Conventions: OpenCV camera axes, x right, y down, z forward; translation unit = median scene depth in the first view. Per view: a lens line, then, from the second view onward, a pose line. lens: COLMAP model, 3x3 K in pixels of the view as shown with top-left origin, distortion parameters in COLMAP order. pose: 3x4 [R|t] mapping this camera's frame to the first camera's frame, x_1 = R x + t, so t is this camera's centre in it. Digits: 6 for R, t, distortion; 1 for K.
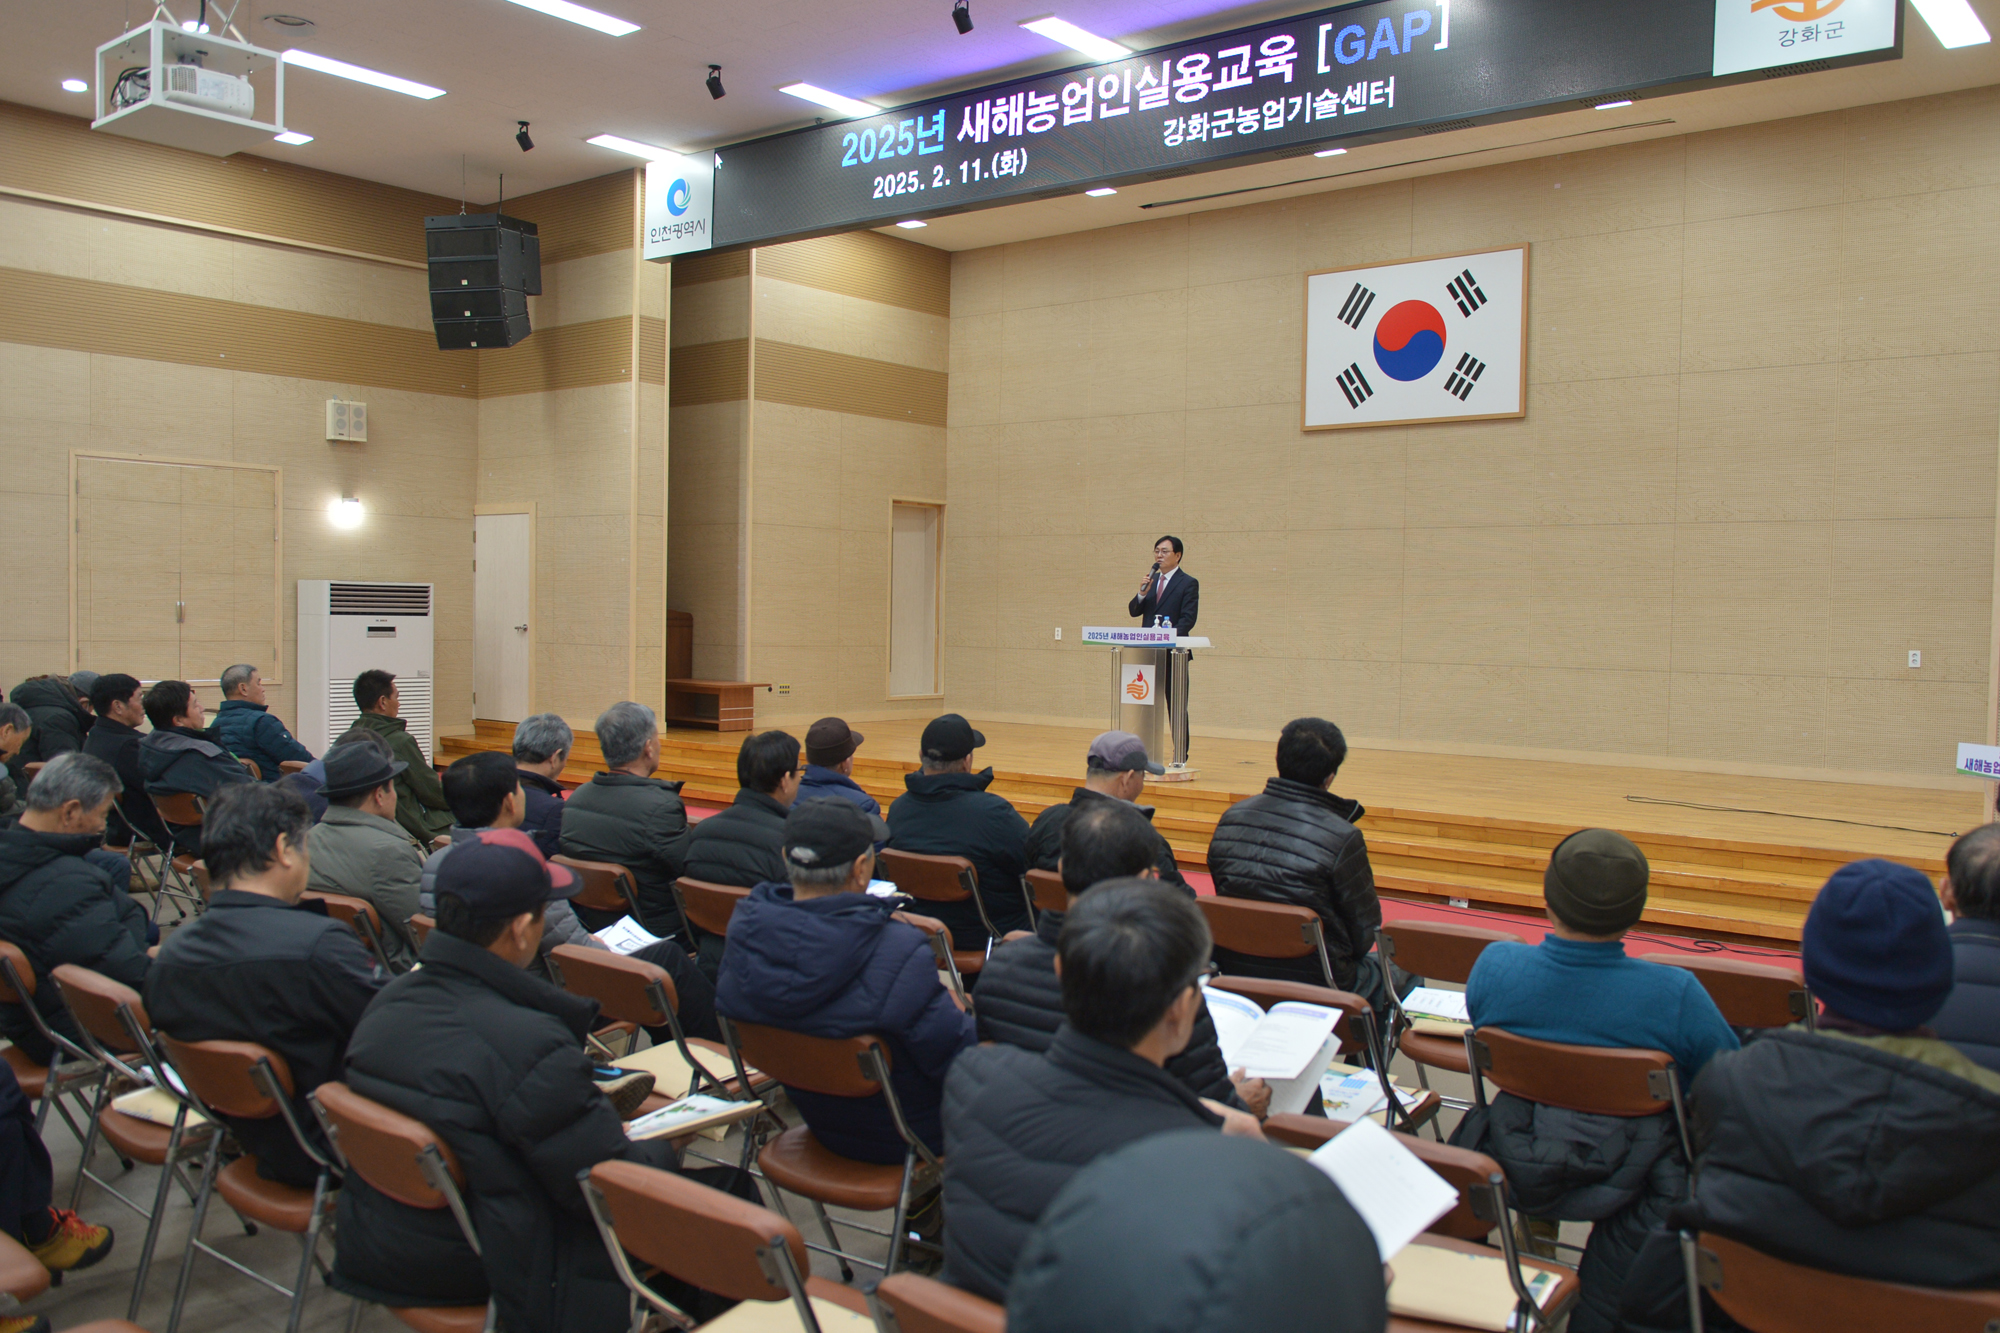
lens RADIAL K [[1686.2, 0, 1000.0], [0, 1686.2, 666.5], [0, 0, 1]] dist [-0.012554, -0.007242]
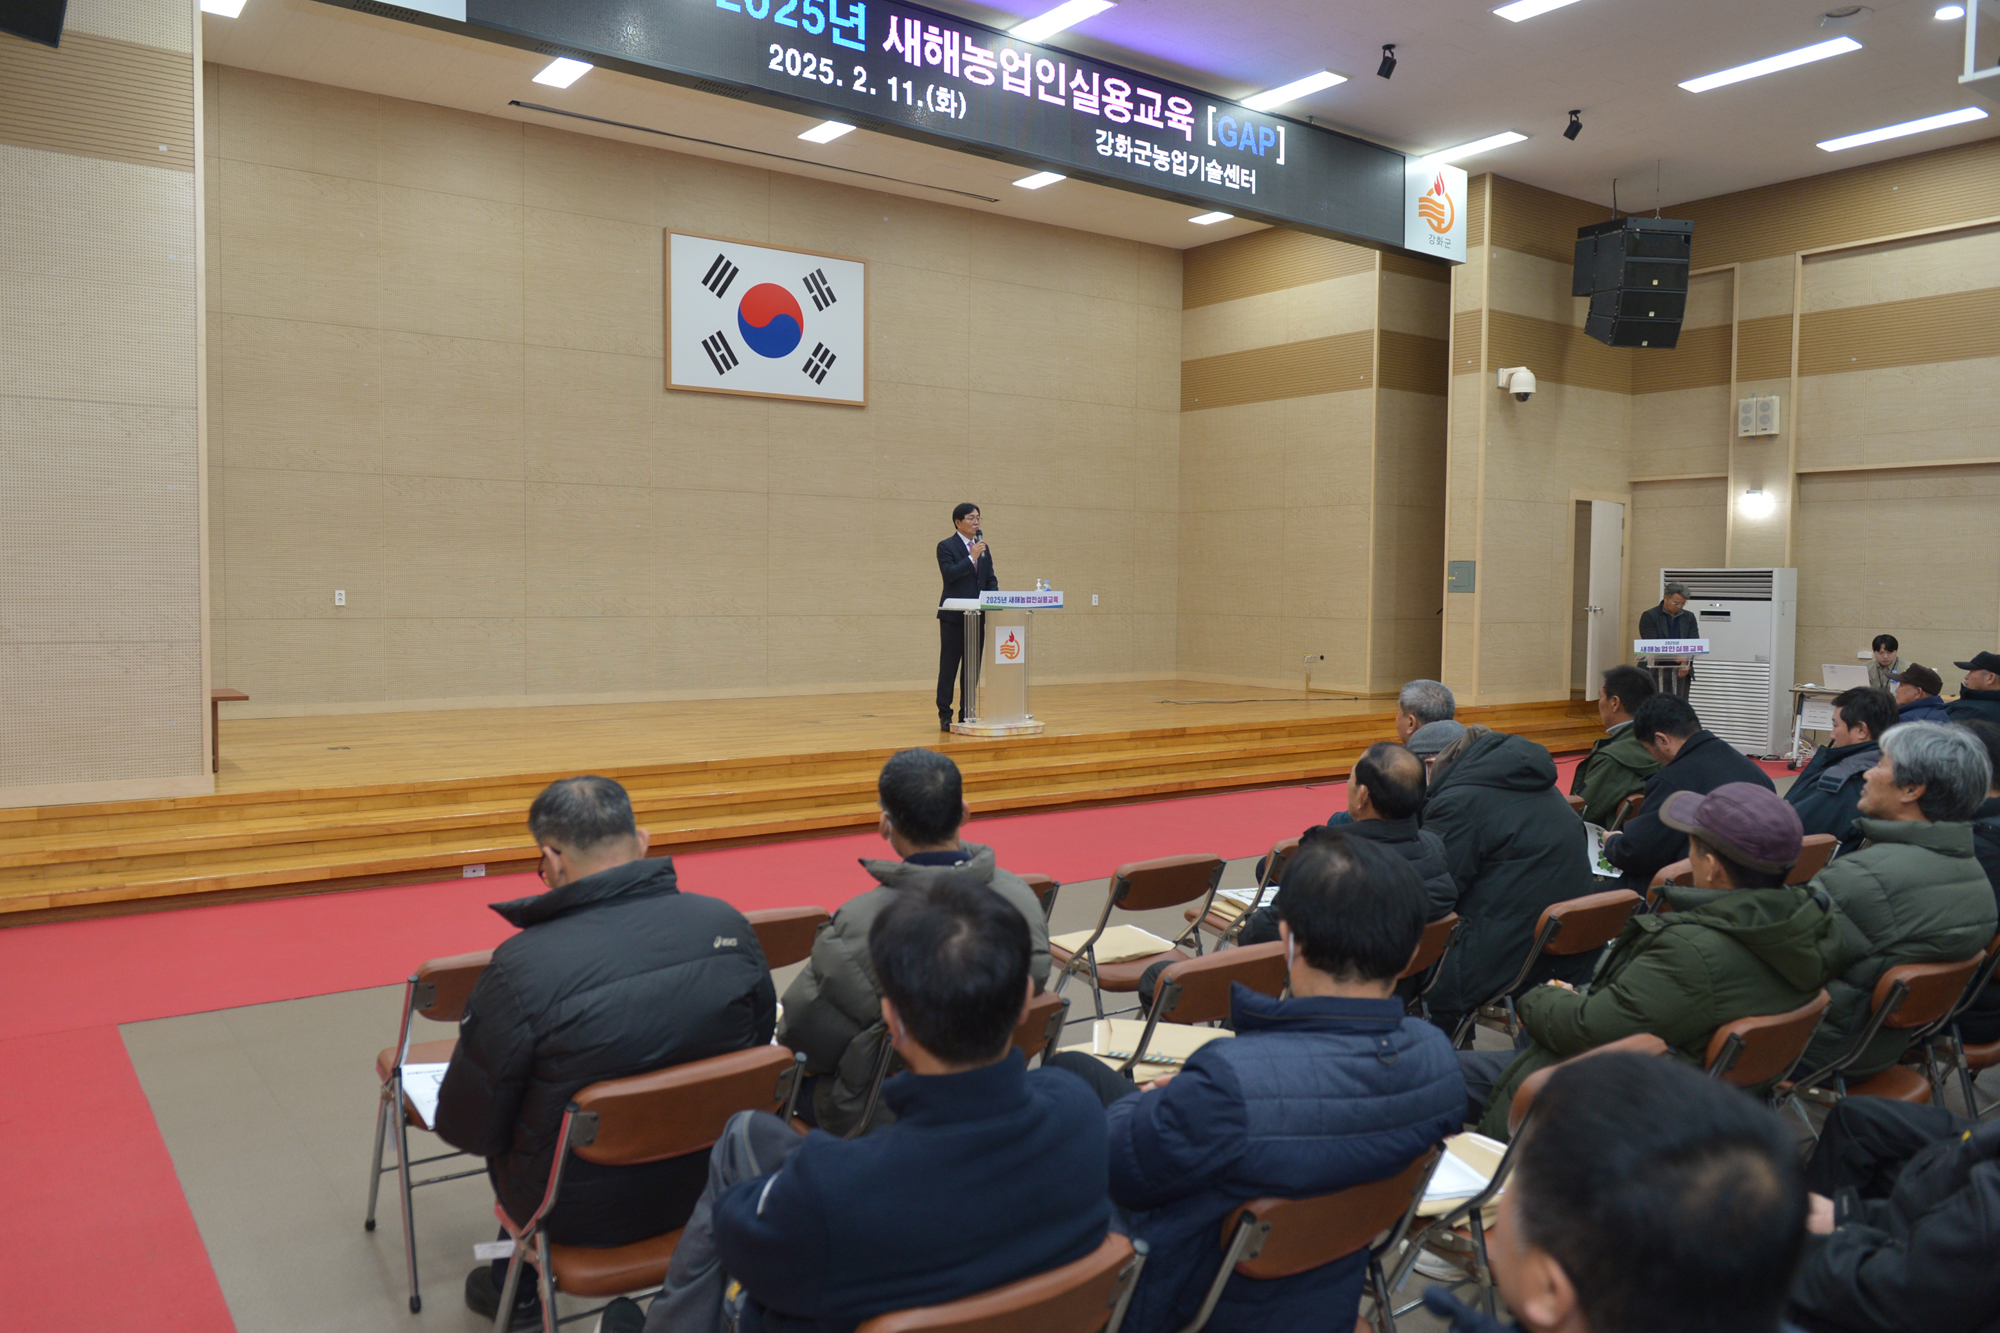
lens RADIAL K [[1450.4, 0, 999.7], [0, 1450.4, 643.4], [0, 0, 1]] dist [-0.003311, -0.000579]
pose [[0.244398, -0.056973, 0.968000, -0.775703], [0.024474, 0.998317, 0.052578, -0.037244], [-0.969366, 0.010841, 0.245381, 0.760281]]
